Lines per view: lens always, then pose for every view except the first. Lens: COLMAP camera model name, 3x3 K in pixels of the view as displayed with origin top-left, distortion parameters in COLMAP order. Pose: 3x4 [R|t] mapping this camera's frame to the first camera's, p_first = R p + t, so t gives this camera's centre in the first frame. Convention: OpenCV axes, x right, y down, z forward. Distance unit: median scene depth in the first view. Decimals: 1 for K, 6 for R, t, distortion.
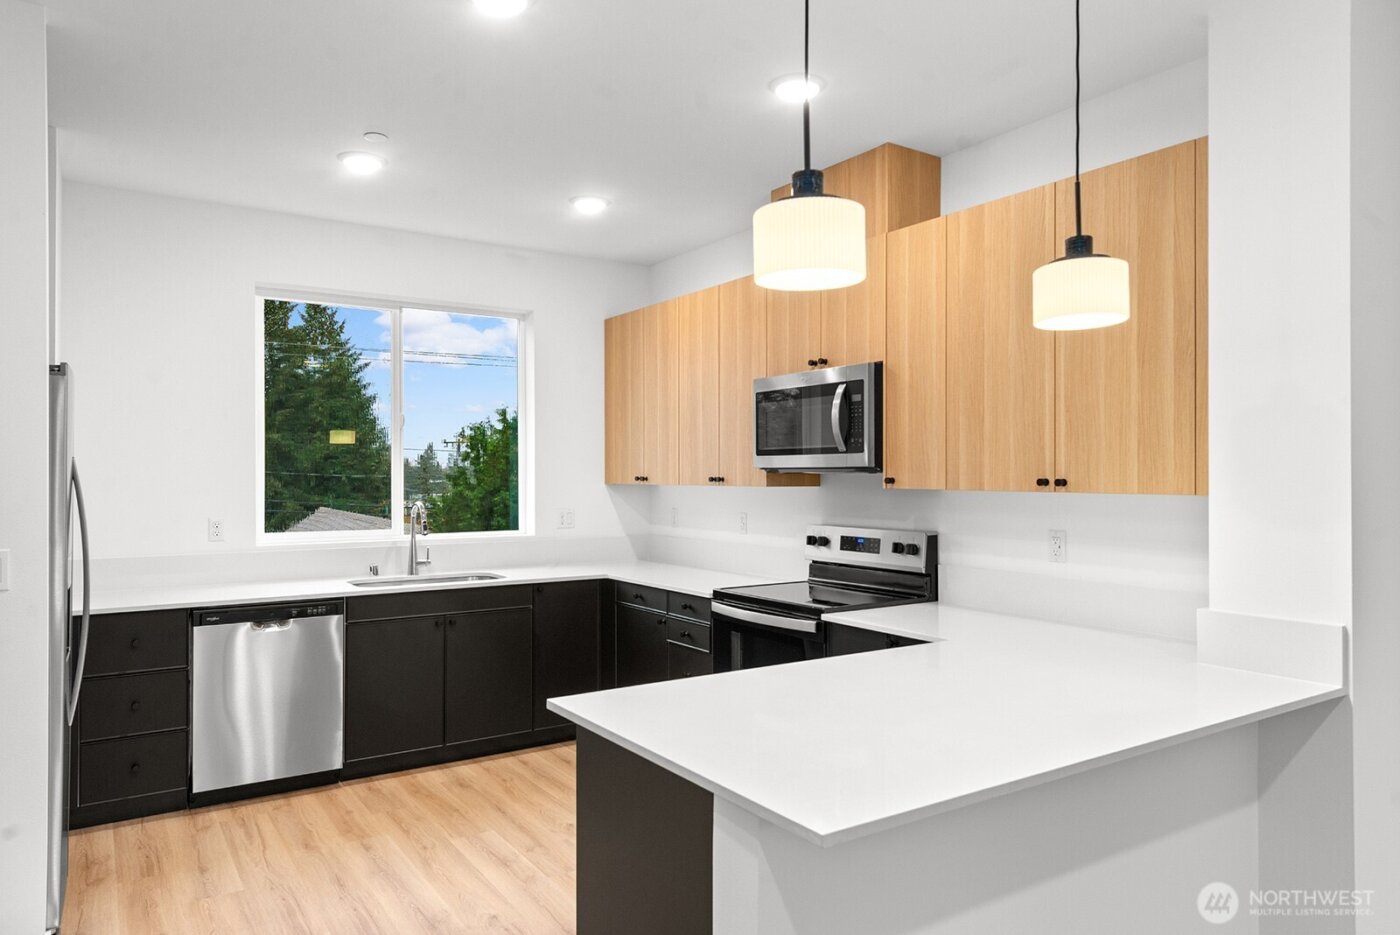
lens RADIAL K [[911.0, 0, 700.0], [0, 911.0, 467.5], [0, 0, 1]] dist [0.030752, 0.000895]
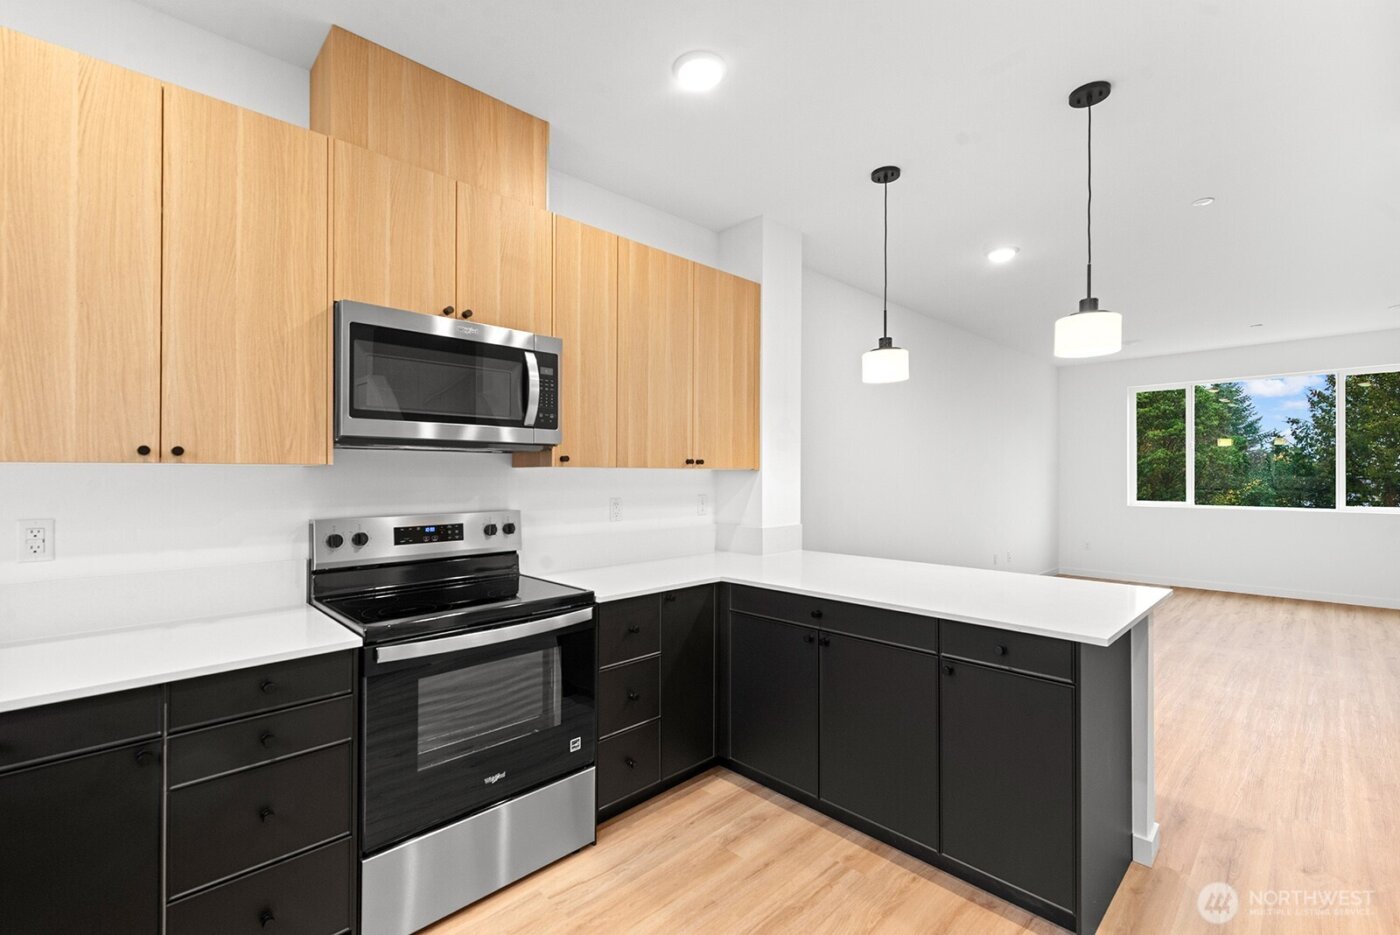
lens RADIAL K [[607.9, 0, 703.0], [0, 607.9, 470.8], [0, 0, 1]] dist [0.014783, -0.000044]
pose [[-0.183213, 0.007892, 0.983042, -0.400497], [-0.005640, 0.999943, -0.009078, 0.026972], [-0.983057, -0.007207, -0.183158, 0.790187]]
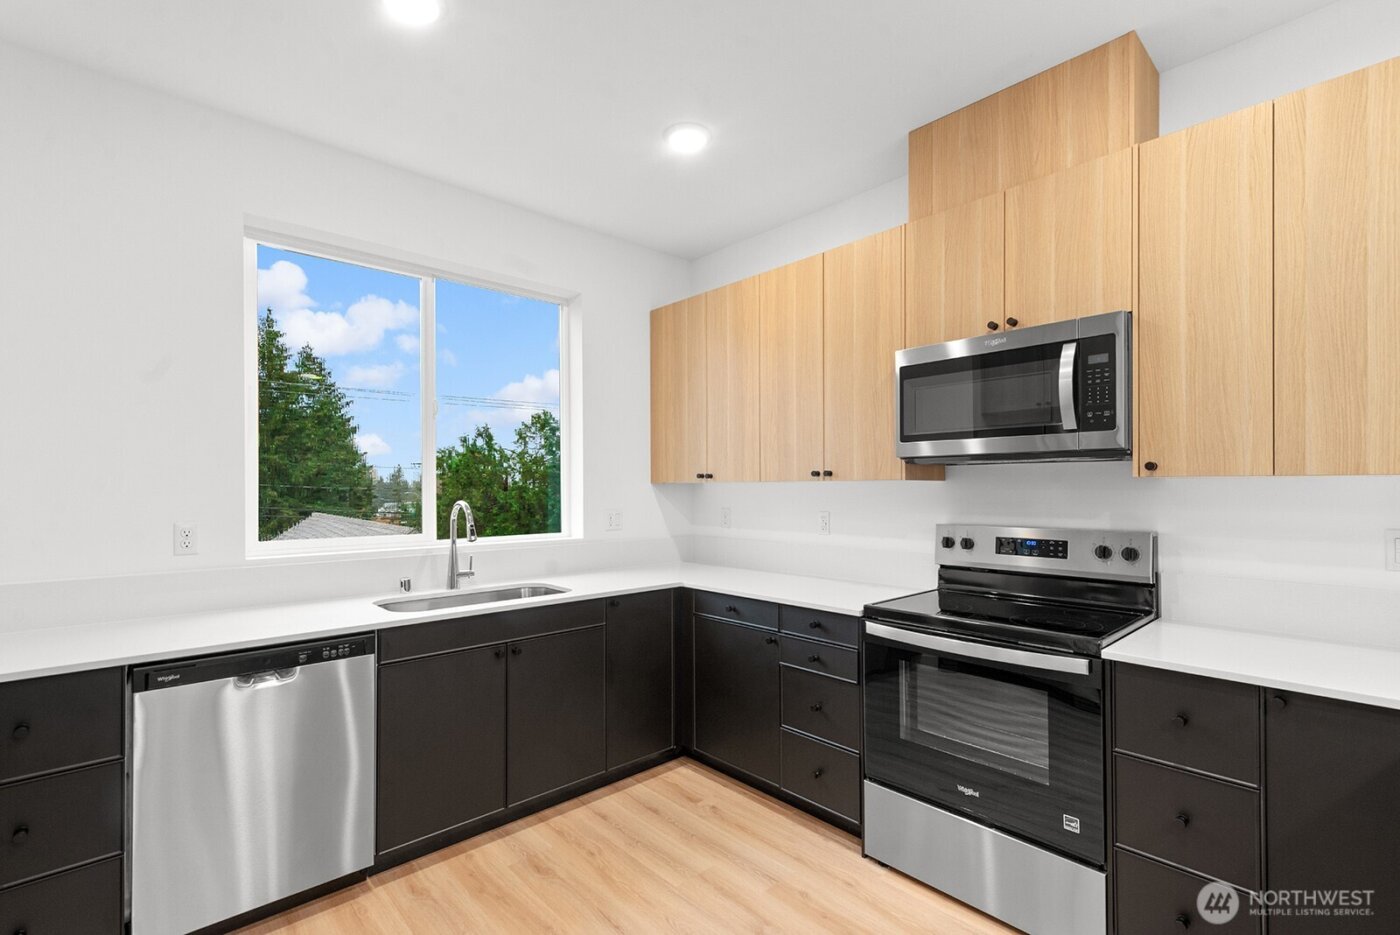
lens RADIAL K [[631.1, 0, 700.6], [0, 631.1, 482.6], [0, 0, 1]] dist [0.014813, -0.000357]
pose [[0.987418, 0.000084, 0.158135, -0.201165], [0.000129, 0.999999, -0.001336, 0.023488], [-0.158135, 0.001340, 0.987417, 0.434438]]
